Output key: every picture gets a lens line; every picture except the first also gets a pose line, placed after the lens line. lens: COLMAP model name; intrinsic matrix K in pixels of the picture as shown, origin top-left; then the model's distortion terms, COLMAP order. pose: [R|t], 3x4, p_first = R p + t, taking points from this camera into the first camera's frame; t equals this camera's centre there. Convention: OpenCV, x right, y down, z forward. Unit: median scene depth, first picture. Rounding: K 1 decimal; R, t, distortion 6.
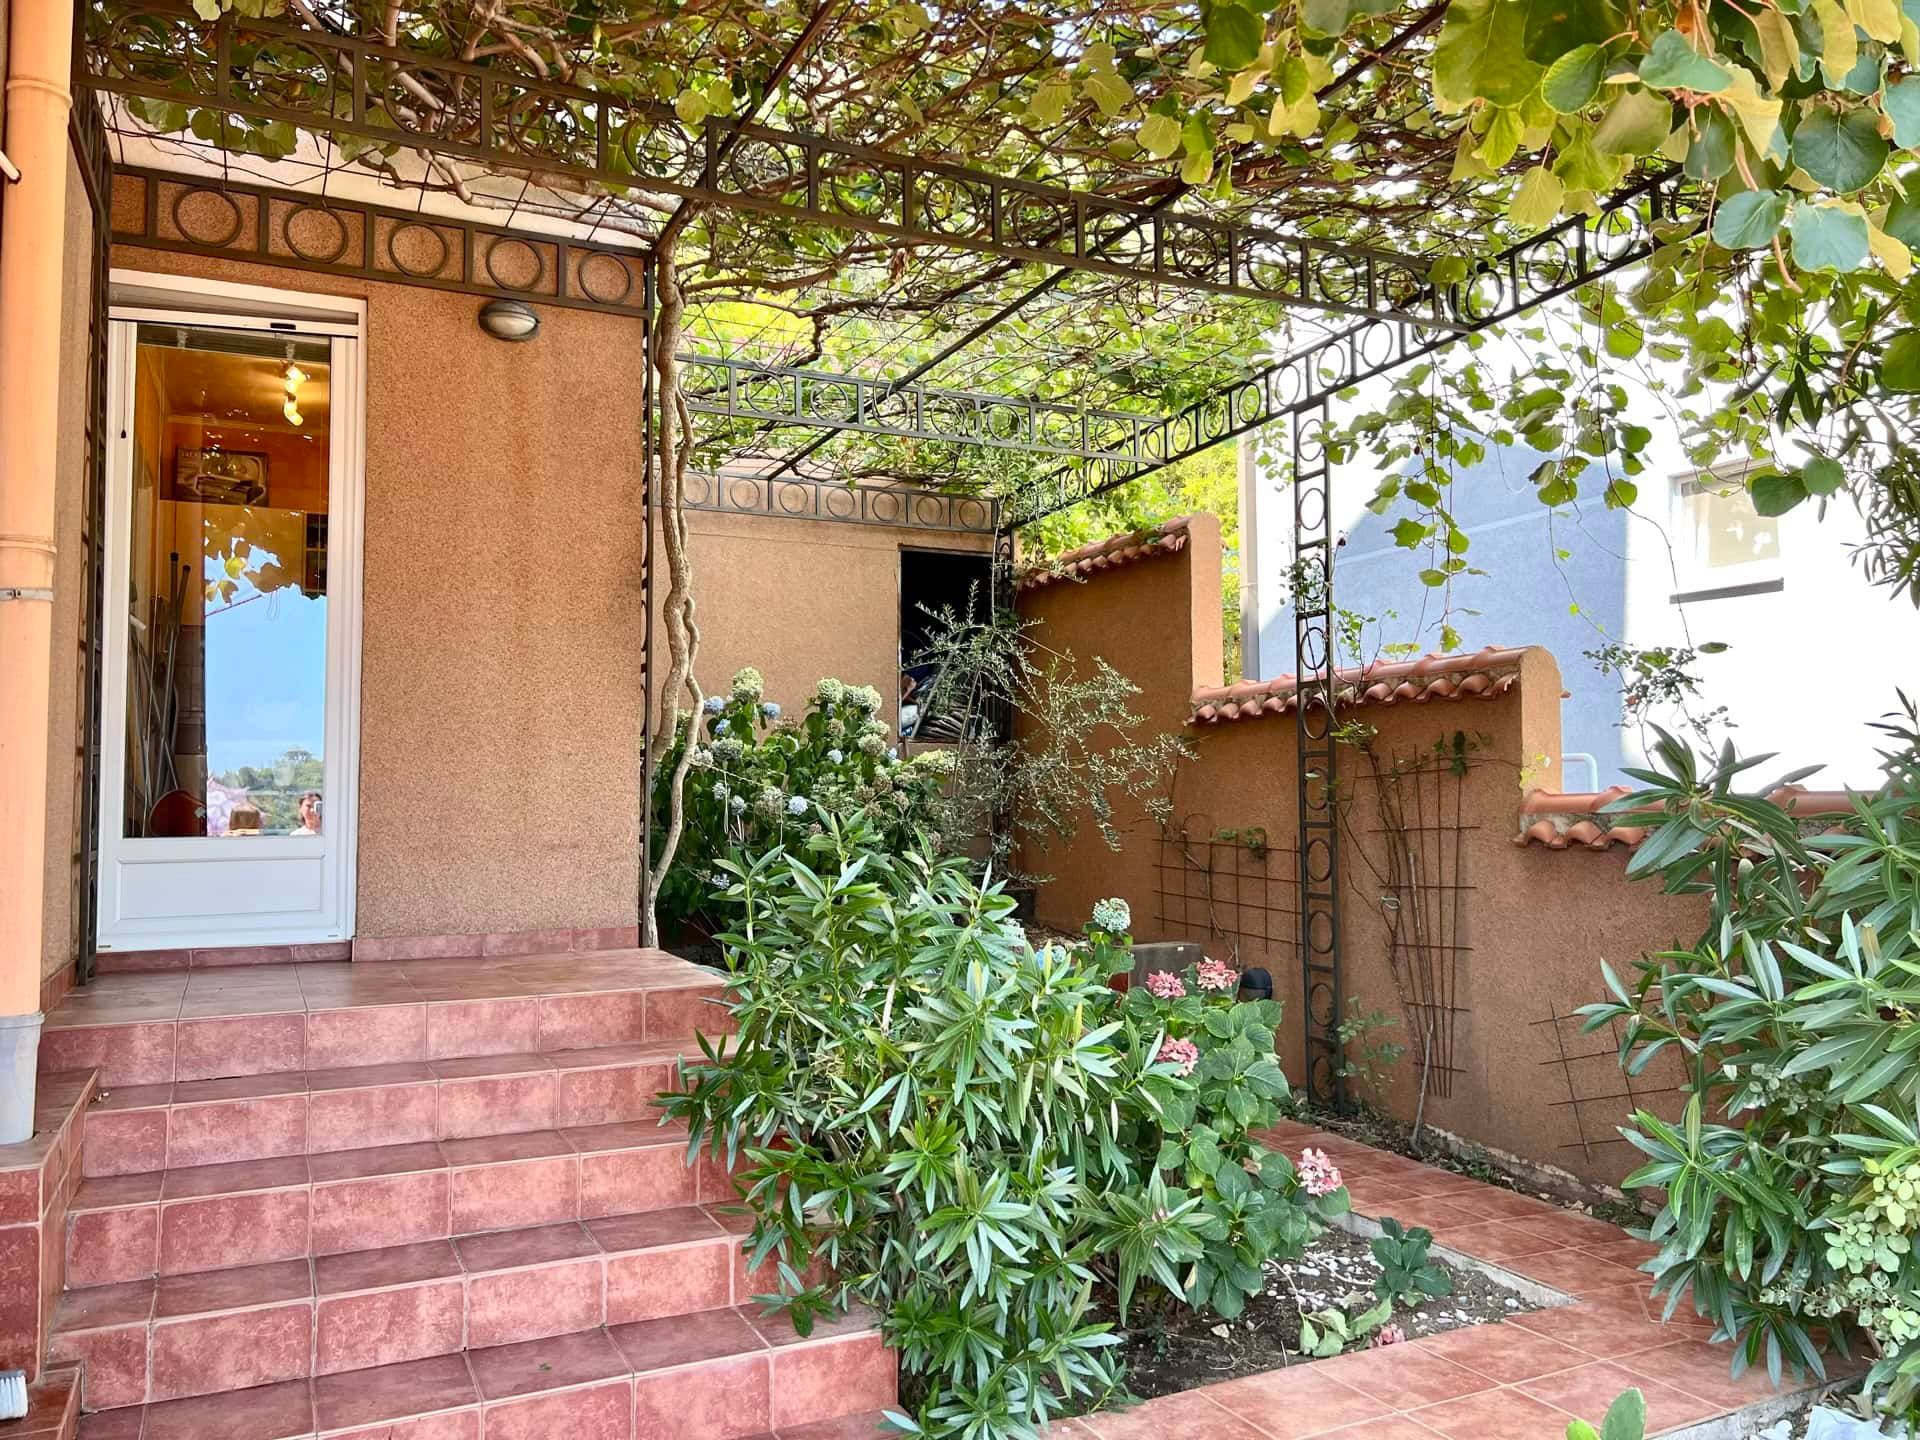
lens RADIAL K [[1416.4, 0, 960.0], [0, 1416.4, 720.0], [0, 0, 1]] dist [0.083046, -0.100692]
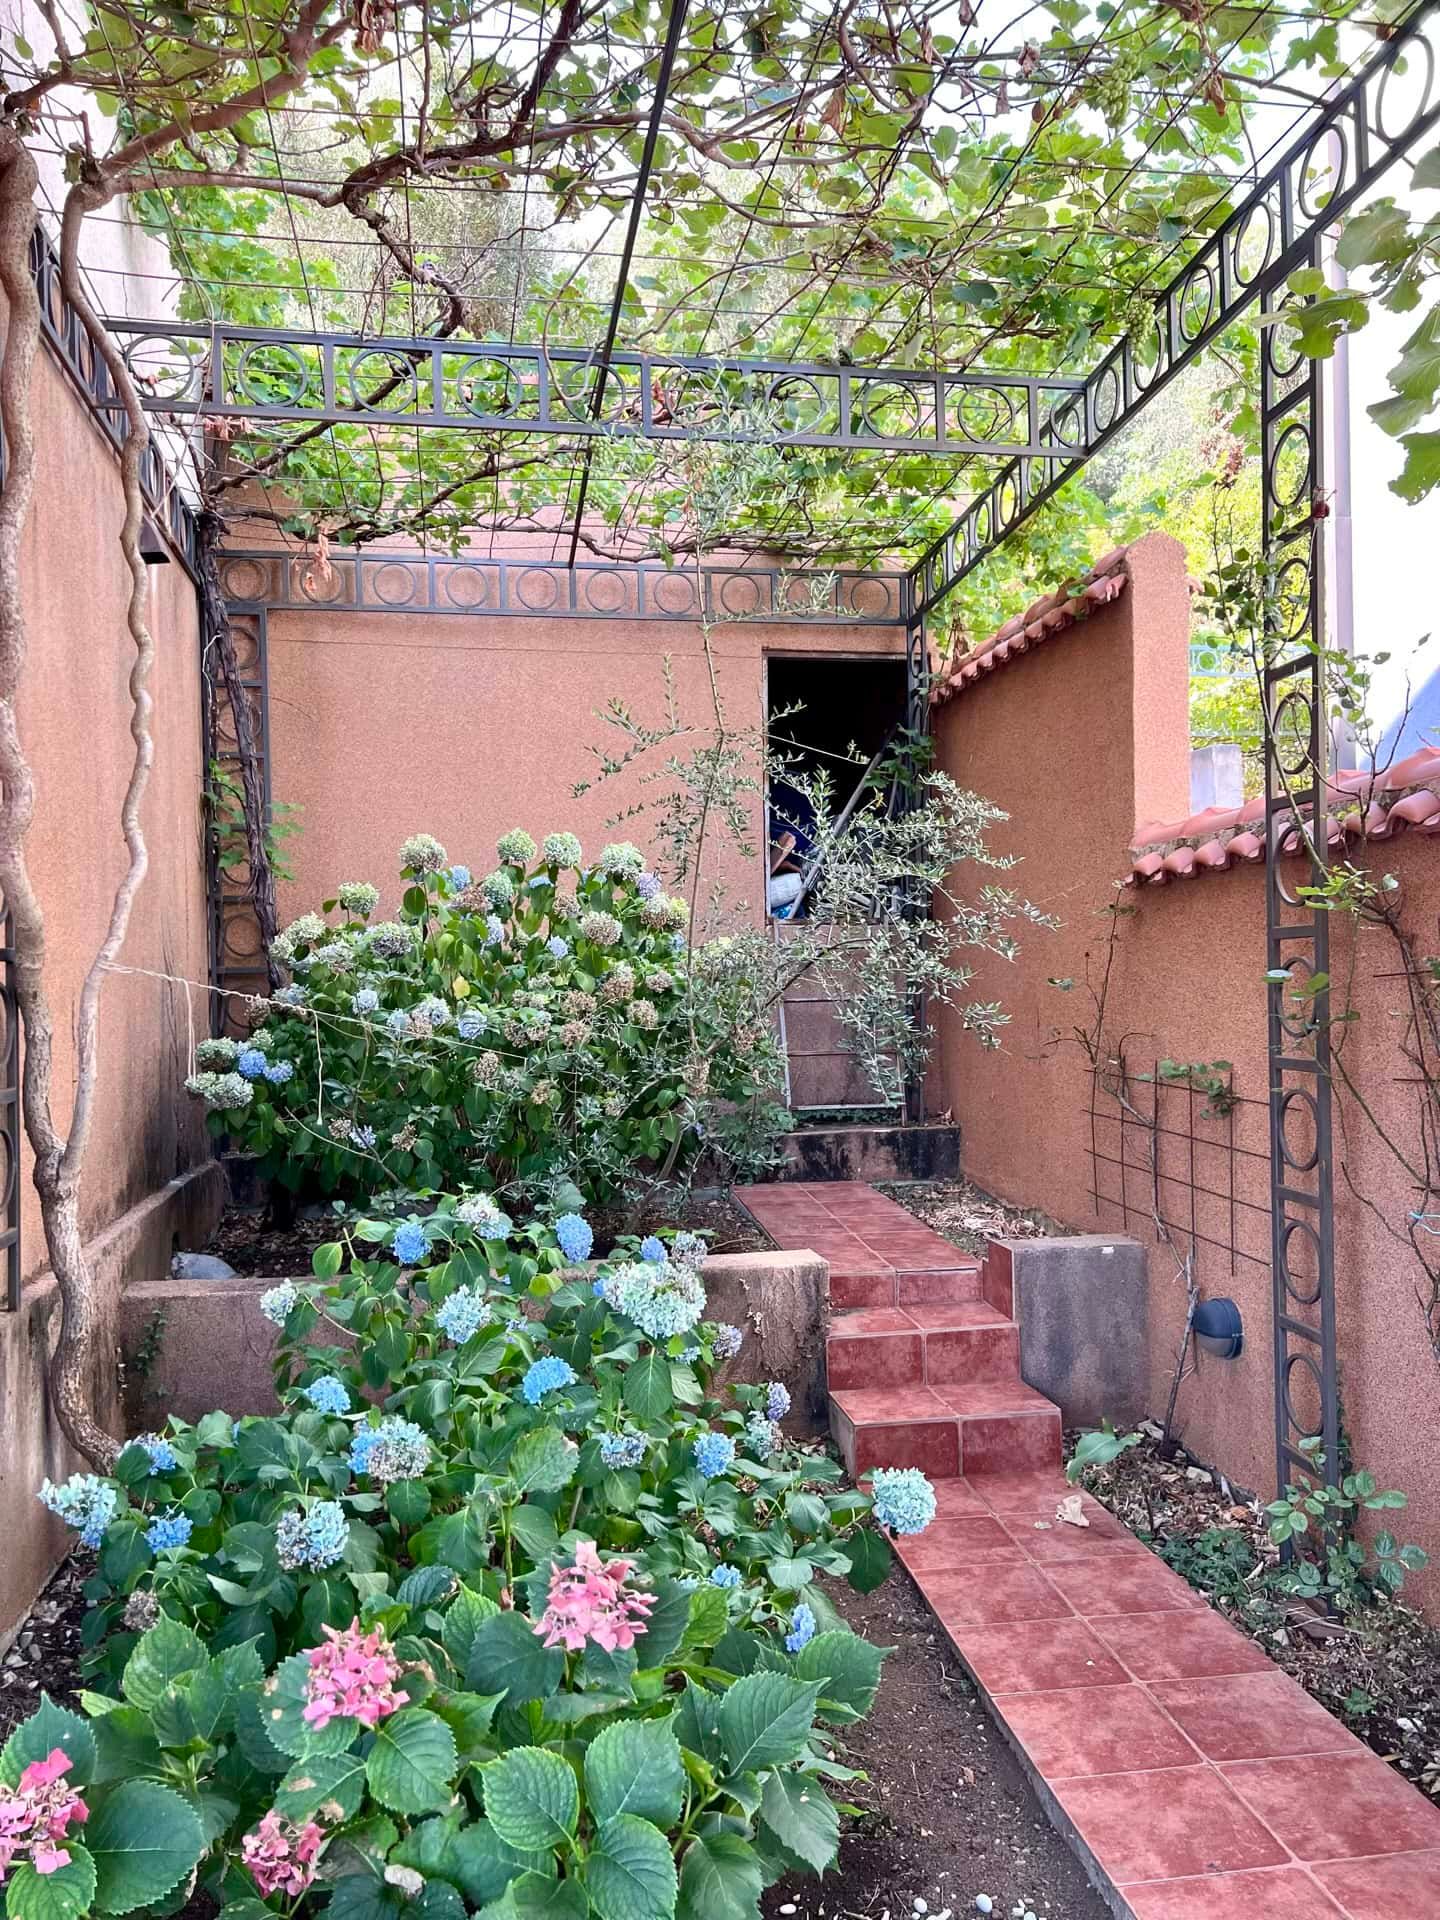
lens RADIAL K [[1416.4, 0, 708.1], [0, 1416.4, 986.4], [0, 0, 1]] dist [0.083046, -0.100692]
pose [[0.960442, -0.006286, -0.278407, 0.165111], [0.022566, 0.998214, 0.055308, 0.008417], [0.277563, -0.059403, 0.958869, 0.370579]]
